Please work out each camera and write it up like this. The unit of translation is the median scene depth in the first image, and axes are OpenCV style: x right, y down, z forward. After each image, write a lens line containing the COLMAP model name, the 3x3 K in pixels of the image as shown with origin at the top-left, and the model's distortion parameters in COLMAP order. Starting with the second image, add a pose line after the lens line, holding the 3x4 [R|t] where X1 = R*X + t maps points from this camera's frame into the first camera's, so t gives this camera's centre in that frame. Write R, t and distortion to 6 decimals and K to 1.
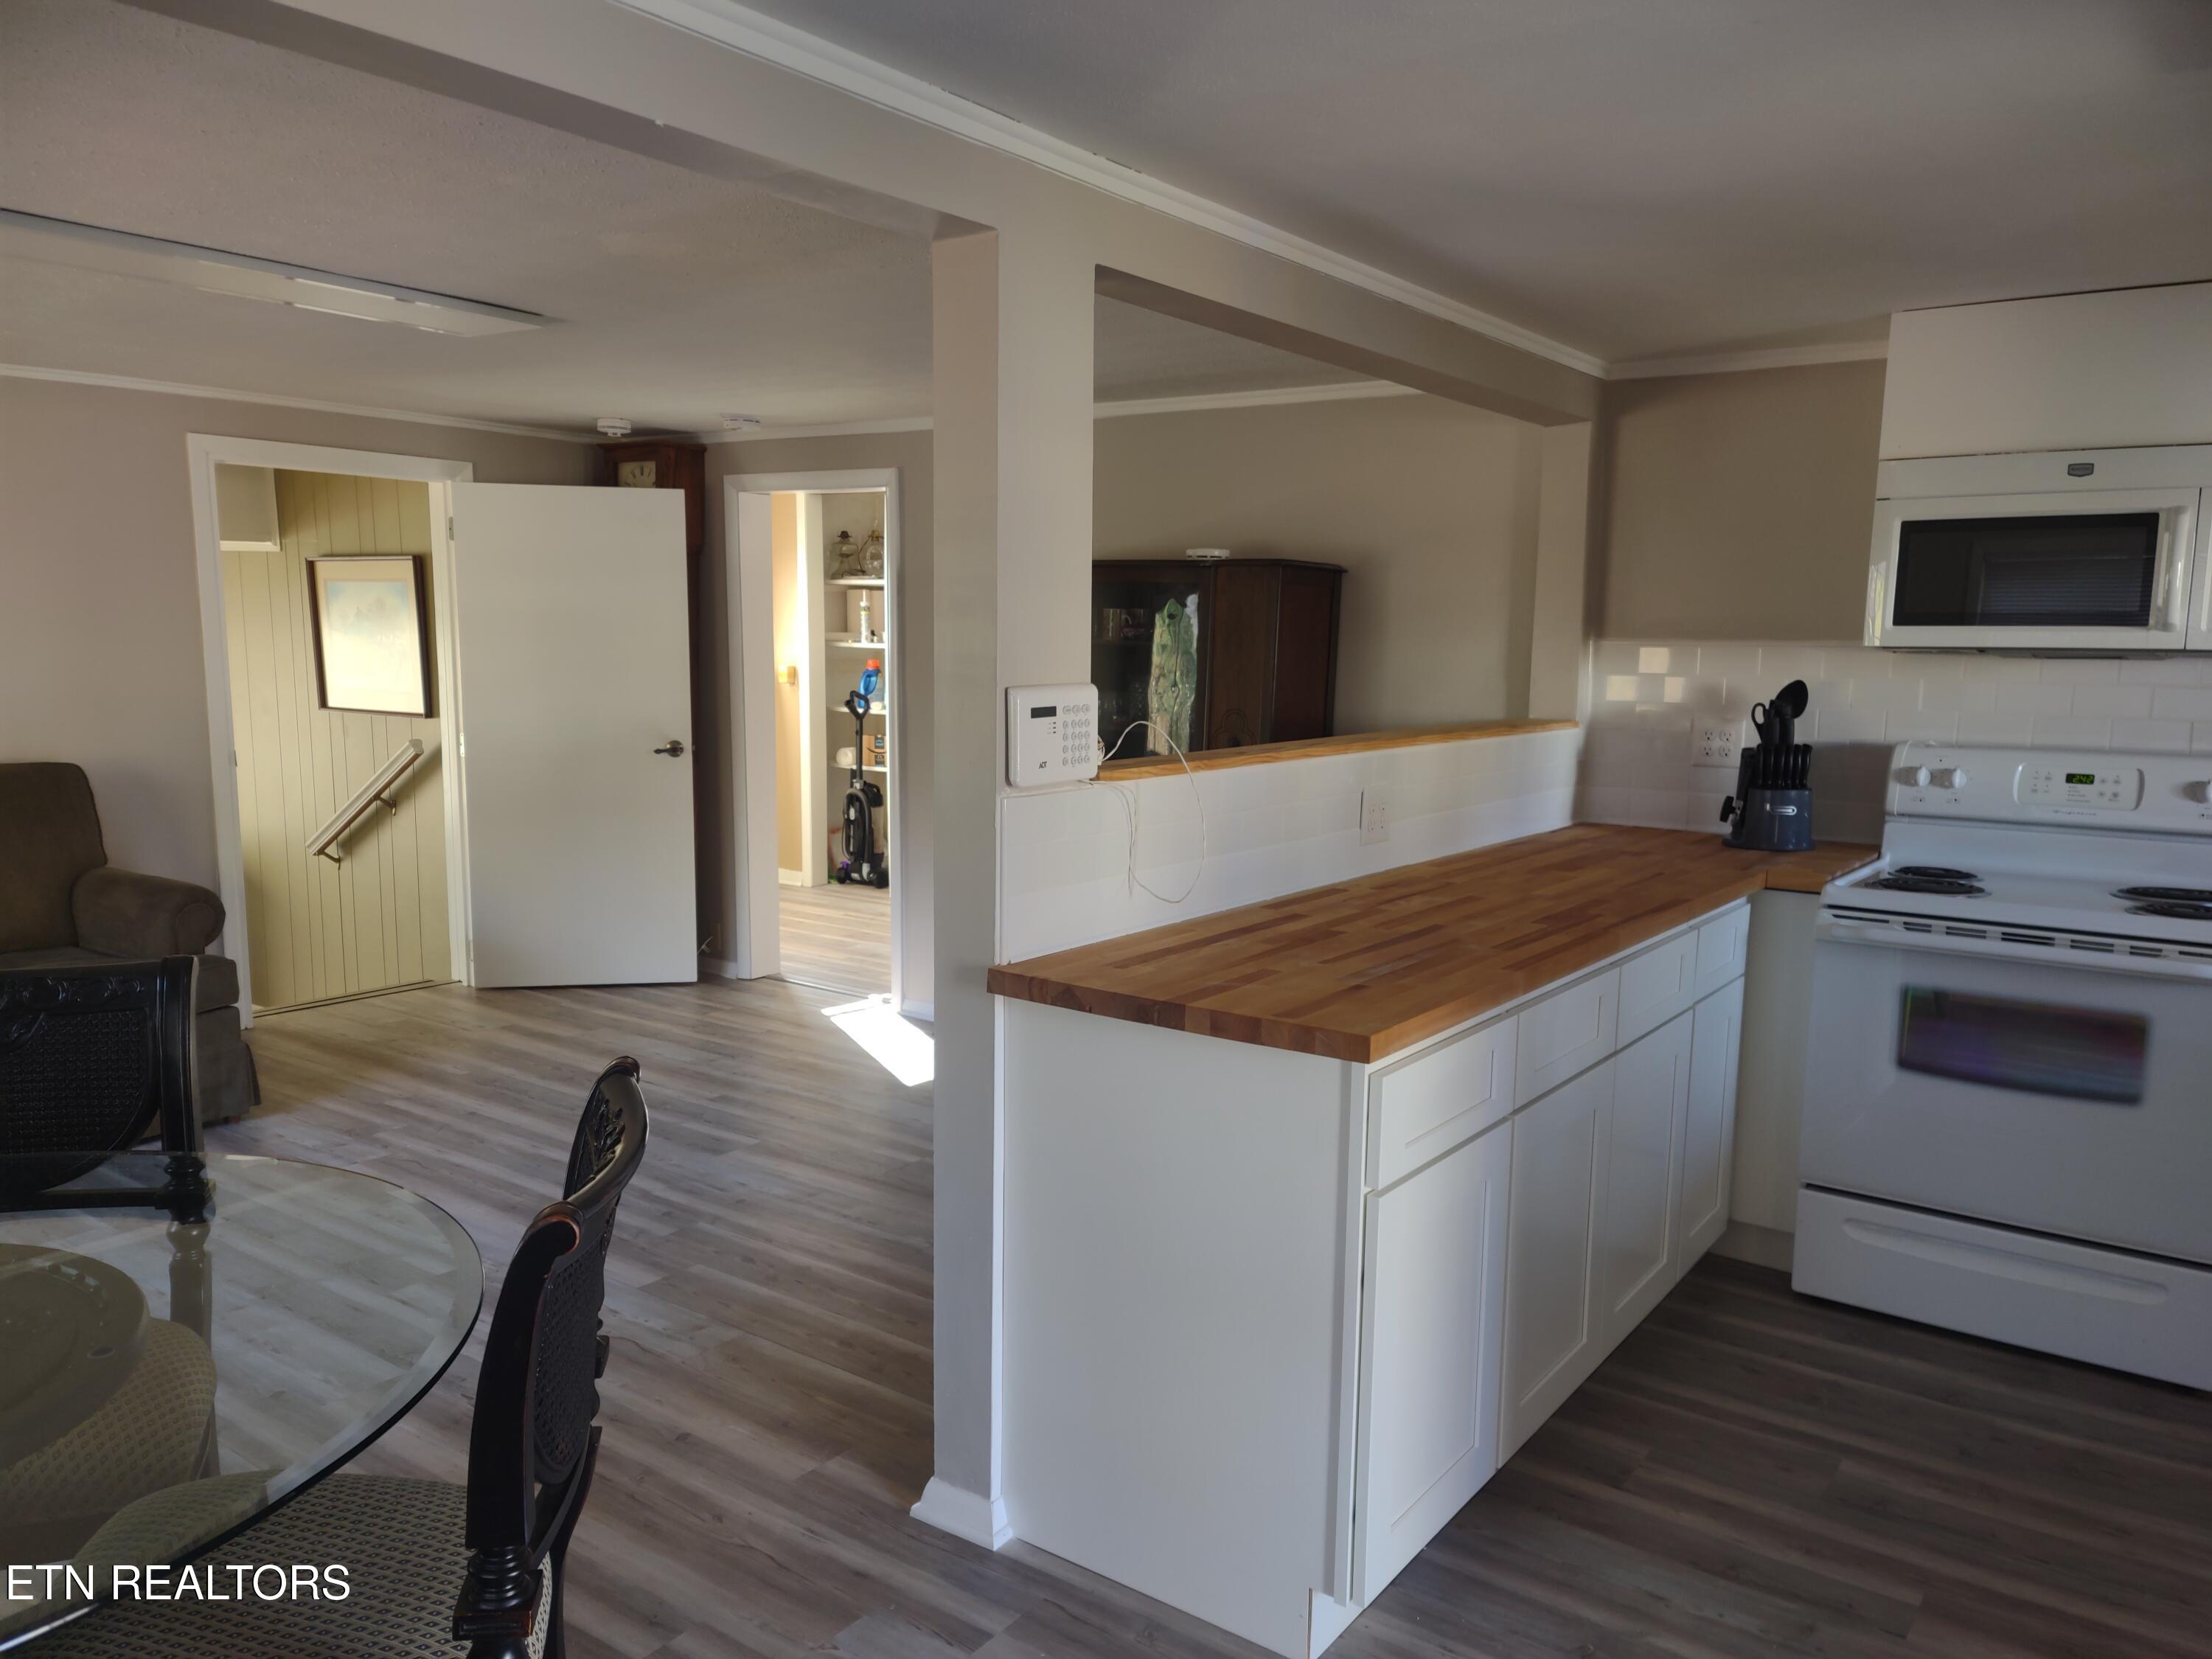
lens RADIAL K [[1596.7, 0, 1102.3], [0, 1596.7, 860.6], [0, 0, 1]] dist [0.054035, -0.005201]
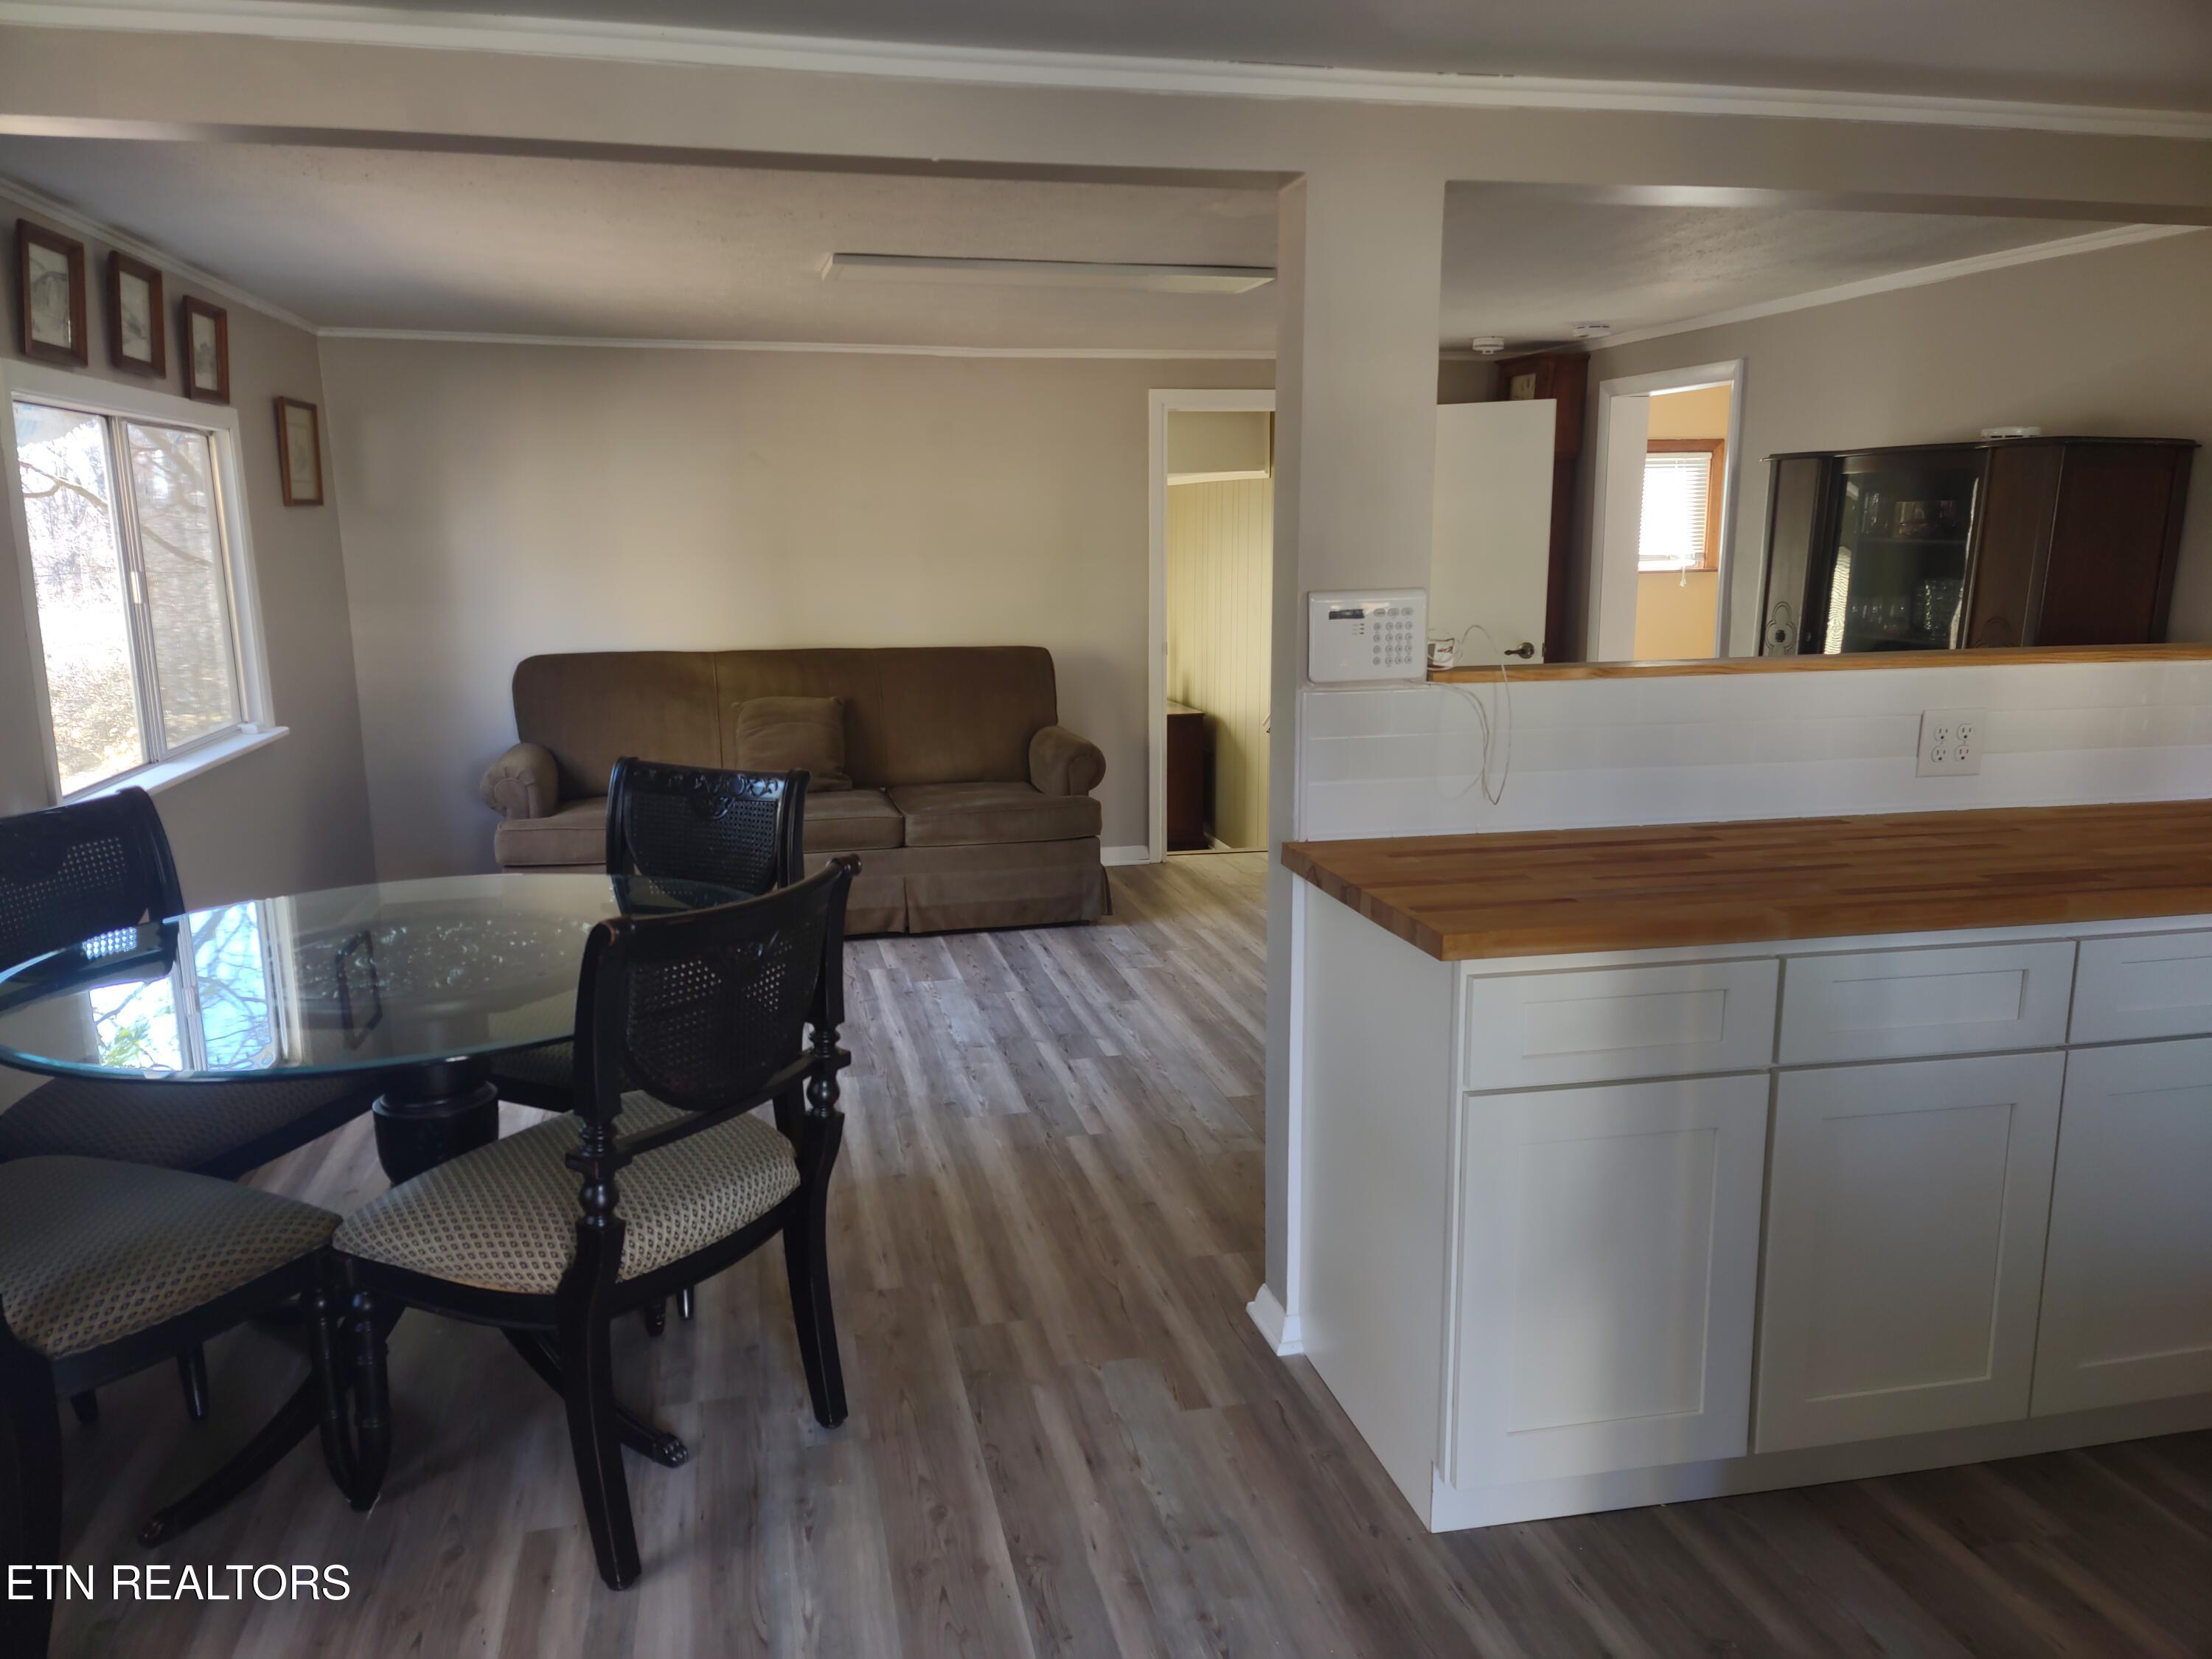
lens RADIAL K [[1590.3, 0, 1114.4], [0, 1590.3, 833.0], [0, 0, 1]] dist [0.061812, 0.000978]
pose [[0.758221, 0.105363, -0.643428, 0.385922], [-0.078284, 0.994429, 0.070589, -0.006400], [0.647281, -0.003152, 0.762245, 0.048061]]
